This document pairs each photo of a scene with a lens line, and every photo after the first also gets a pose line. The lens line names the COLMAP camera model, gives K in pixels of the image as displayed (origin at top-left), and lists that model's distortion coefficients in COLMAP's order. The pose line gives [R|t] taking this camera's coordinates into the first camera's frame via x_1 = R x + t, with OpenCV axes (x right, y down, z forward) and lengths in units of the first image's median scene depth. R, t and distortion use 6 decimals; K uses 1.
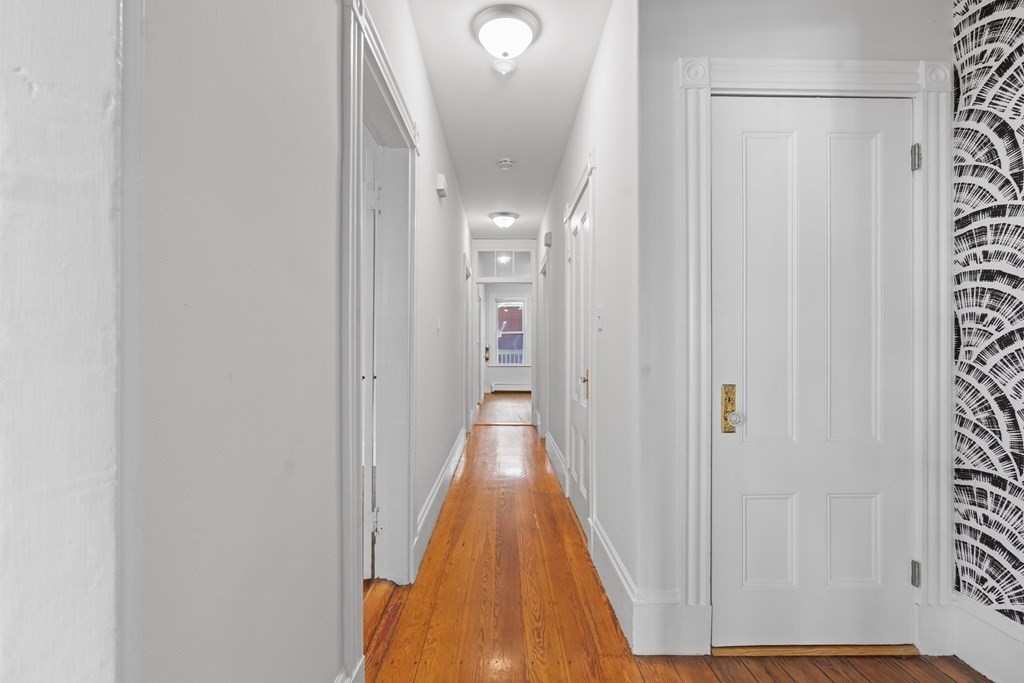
lens RADIAL K [[461.0, 0, 512.3], [0, 461.0, 343.6], [0, 0, 1]] dist [-0.014283, 0.007703]
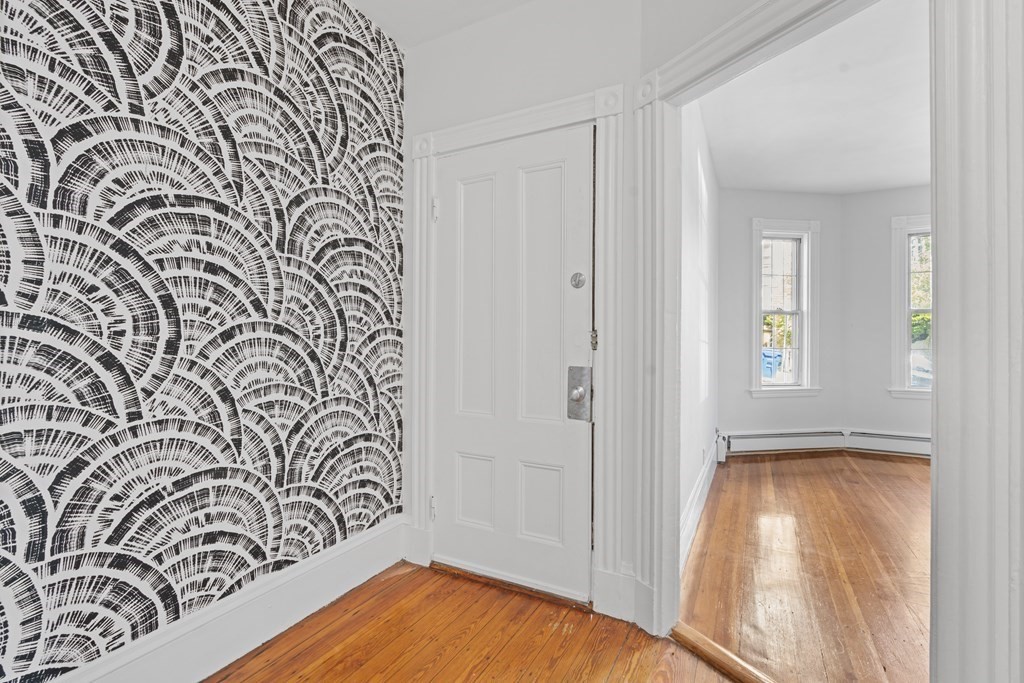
lens RADIAL K [[461.0, 0, 510.5], [0, 461.0, 343.6], [0, 0, 1]] dist [-0.014283, 0.007703]
pose [[-0.877008, -0.007685, 0.480415, 0.004013], [-0.009290, 0.999956, -0.000963, -0.565539], [-0.480387, -0.005307, -0.877041, 1.540663]]
